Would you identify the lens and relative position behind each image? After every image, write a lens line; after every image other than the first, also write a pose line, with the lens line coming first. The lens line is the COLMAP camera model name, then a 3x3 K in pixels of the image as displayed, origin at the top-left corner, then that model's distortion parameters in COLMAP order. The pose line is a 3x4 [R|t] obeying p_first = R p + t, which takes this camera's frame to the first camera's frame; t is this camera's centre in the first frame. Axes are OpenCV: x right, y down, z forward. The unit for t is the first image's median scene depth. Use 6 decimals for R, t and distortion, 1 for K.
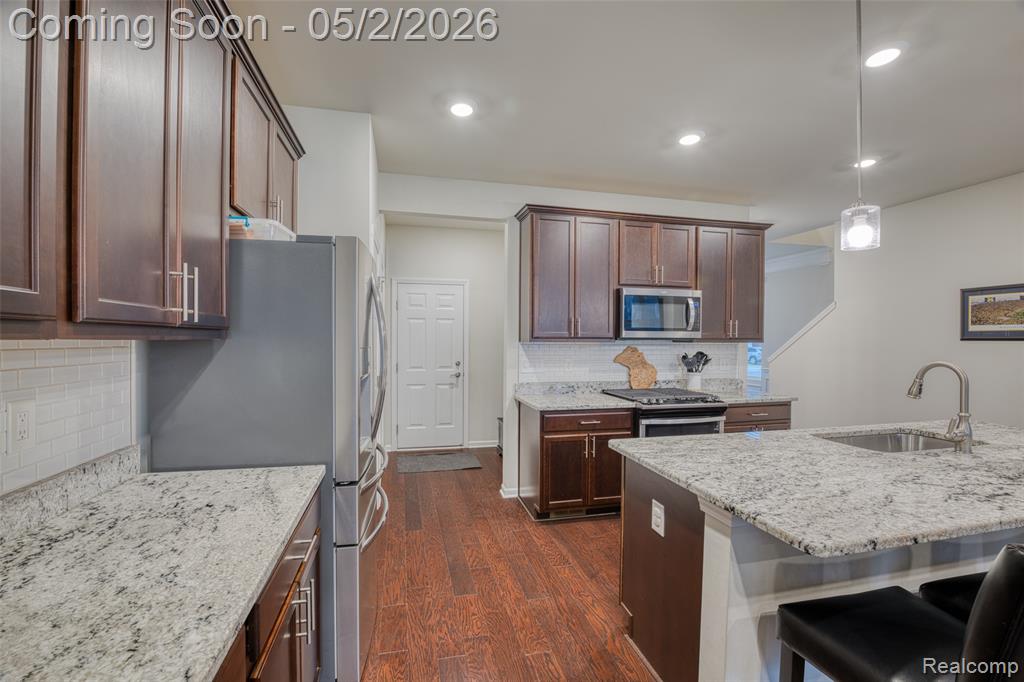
lens RADIAL K [[417.7, 0, 507.3], [0, 417.7, 340.7], [0, 0, 1]] dist [-0.022546, 0.000276]
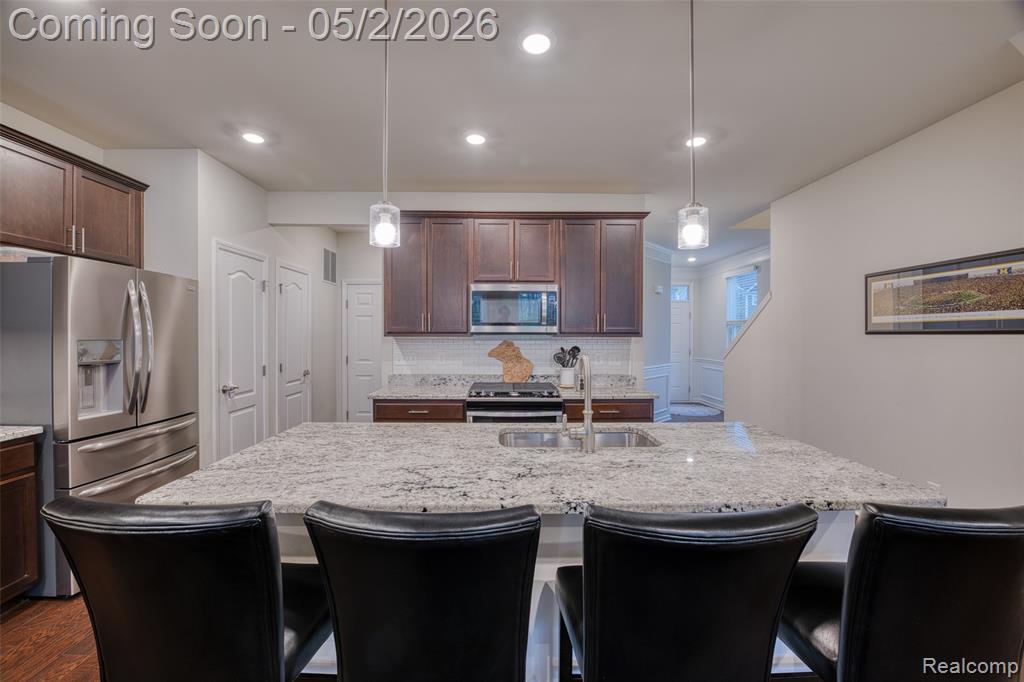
lens RADIAL K [[417.7, 0, 553.7], [0, 417.7, 340.7], [0, 0, 1]] dist [-0.022546, 0.000276]
pose [[0.980430, 0.000775, -0.196866, 0.654523], [0.000575, 0.999977, 0.006801, 0.006483], [0.196866, -0.006781, 0.980407, 0.022567]]
